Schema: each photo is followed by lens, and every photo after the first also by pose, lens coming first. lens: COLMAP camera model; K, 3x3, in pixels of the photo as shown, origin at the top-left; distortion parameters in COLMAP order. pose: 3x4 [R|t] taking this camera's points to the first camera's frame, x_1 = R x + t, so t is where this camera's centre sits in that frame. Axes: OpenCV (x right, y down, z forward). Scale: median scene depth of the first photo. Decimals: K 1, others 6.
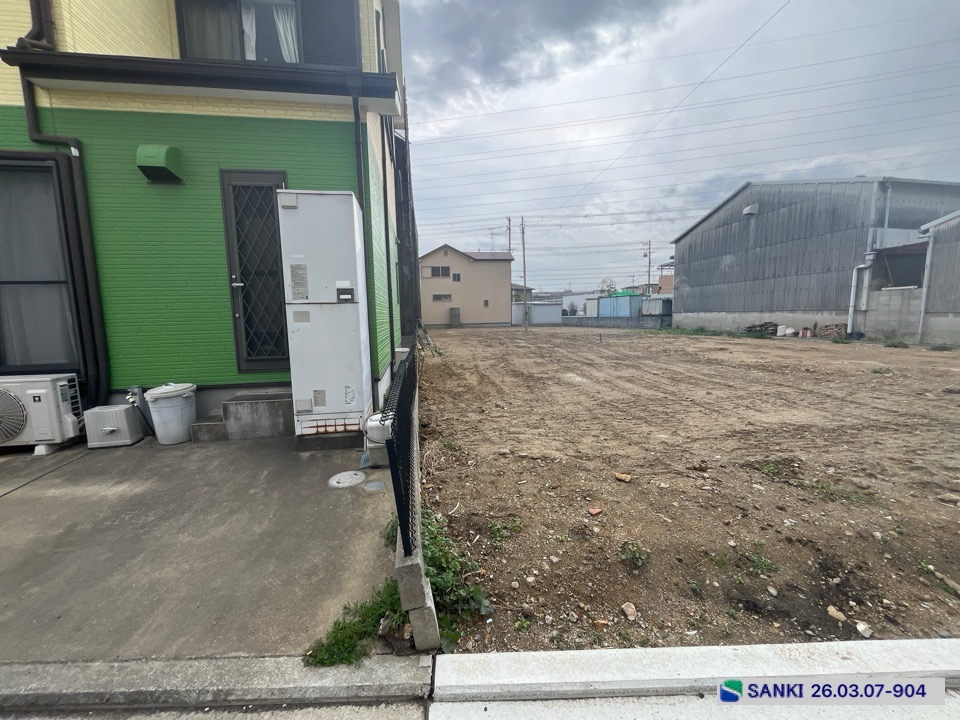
lens RADIAL K [[388.9, 0, 477.1], [0, 388.9, 360.7], [0, 0, 1]] dist [-0.002321, -0.000552]
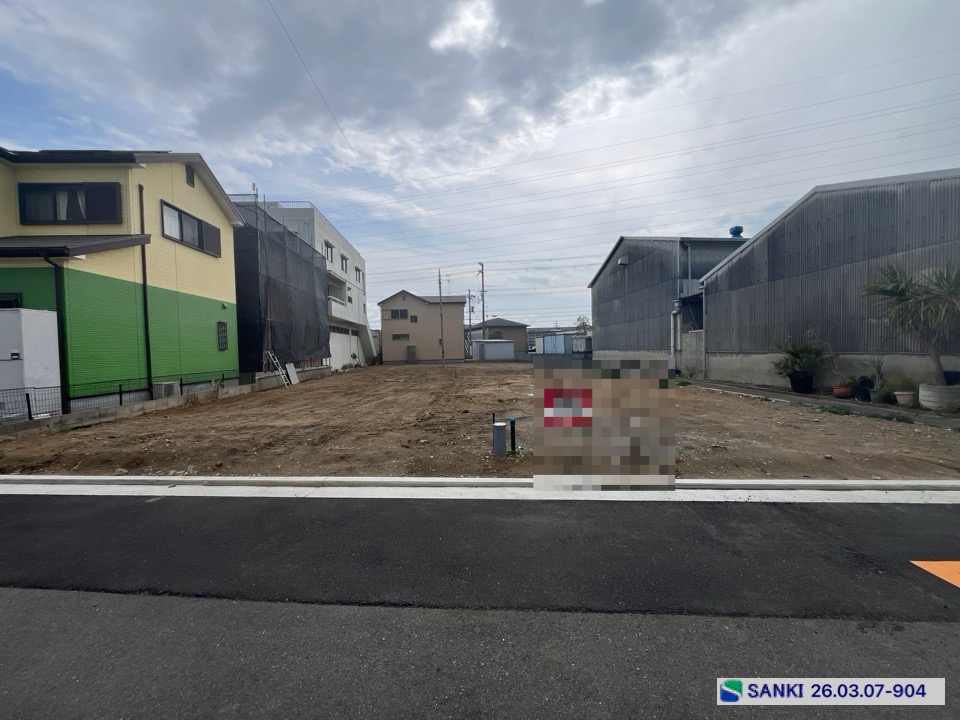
lens RADIAL K [[388.9, 0, 477.1], [0, 388.9, 360.7], [0, 0, 1]] dist [-0.002321, -0.000552]
pose [[0.995861, -0.001668, -0.090876, 1.834387], [-0.006288, 0.996171, -0.087198, 0.016917], [0.090673, 0.087409, 0.992037, -0.662864]]
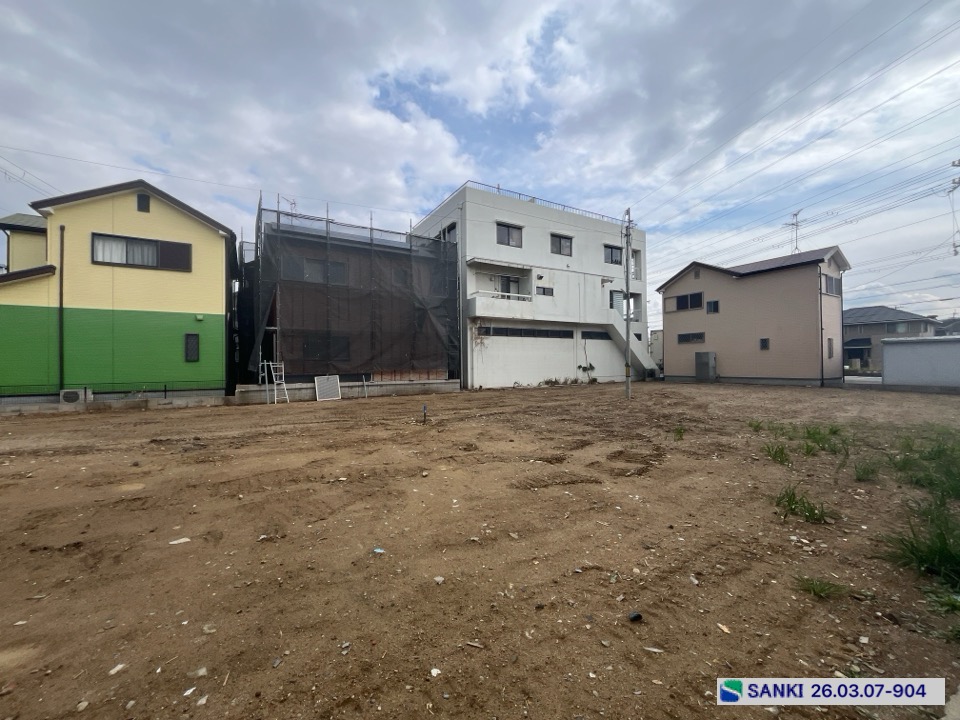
lens RADIAL K [[388.9, 0, 477.1], [0, 388.9, 360.7], [0, 0, 1]] dist [-0.002321, -0.000552]
pose [[0.365017, 0.007123, -0.930974, 3.326393], [-0.105931, 0.993794, -0.033930, -0.464492], [0.924955, 0.111004, 0.363506, 3.185056]]
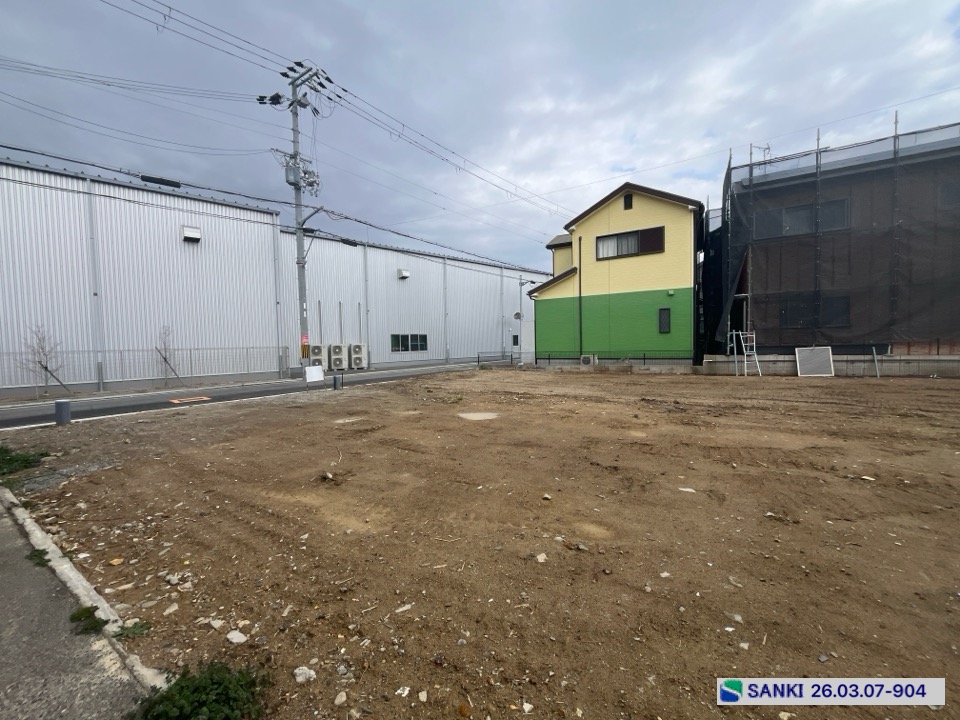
lens RADIAL K [[388.9, 0, 477.1], [0, 388.9, 360.7], [0, 0, 1]] dist [-0.002321, -0.000552]
pose [[-0.632696, 0.069506, -0.771275, 3.351042], [-0.054825, 0.989445, 0.134141, -0.451638], [0.772457, 0.127155, -0.622207, 3.100603]]
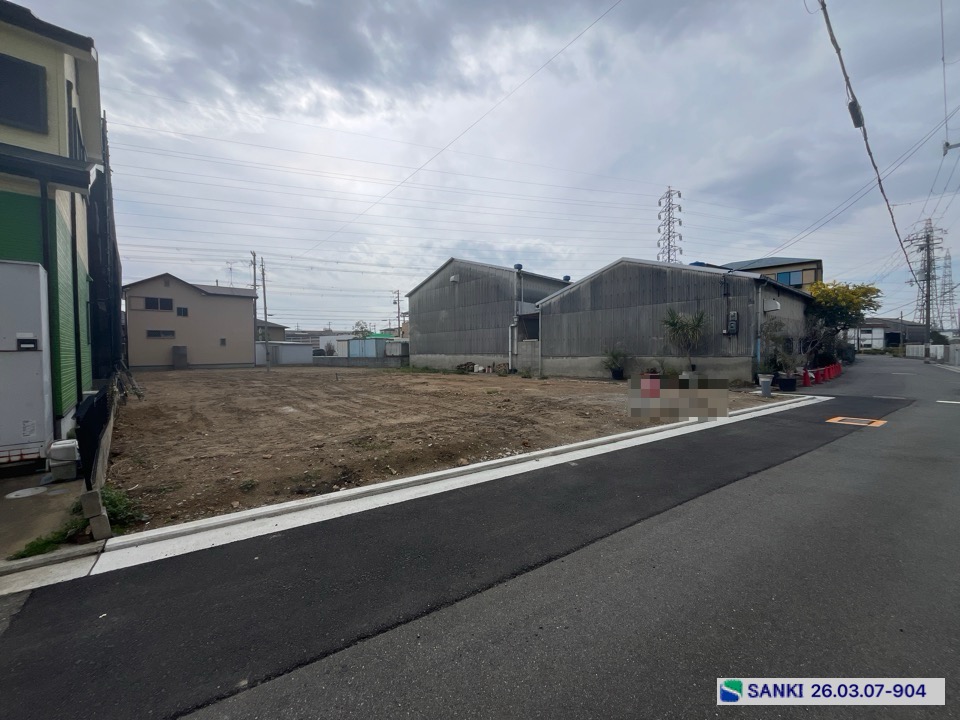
lens RADIAL K [[388.9, 0, 477.1], [0, 388.9, 360.7], [0, 0, 1]] dist [-0.002321, -0.000552]
pose [[0.833127, -0.001361, 0.553080, 0.127407], [0.057371, 0.994815, -0.083973, 0.049624], [-0.550099, 0.101691, 0.828885, -0.604137]]
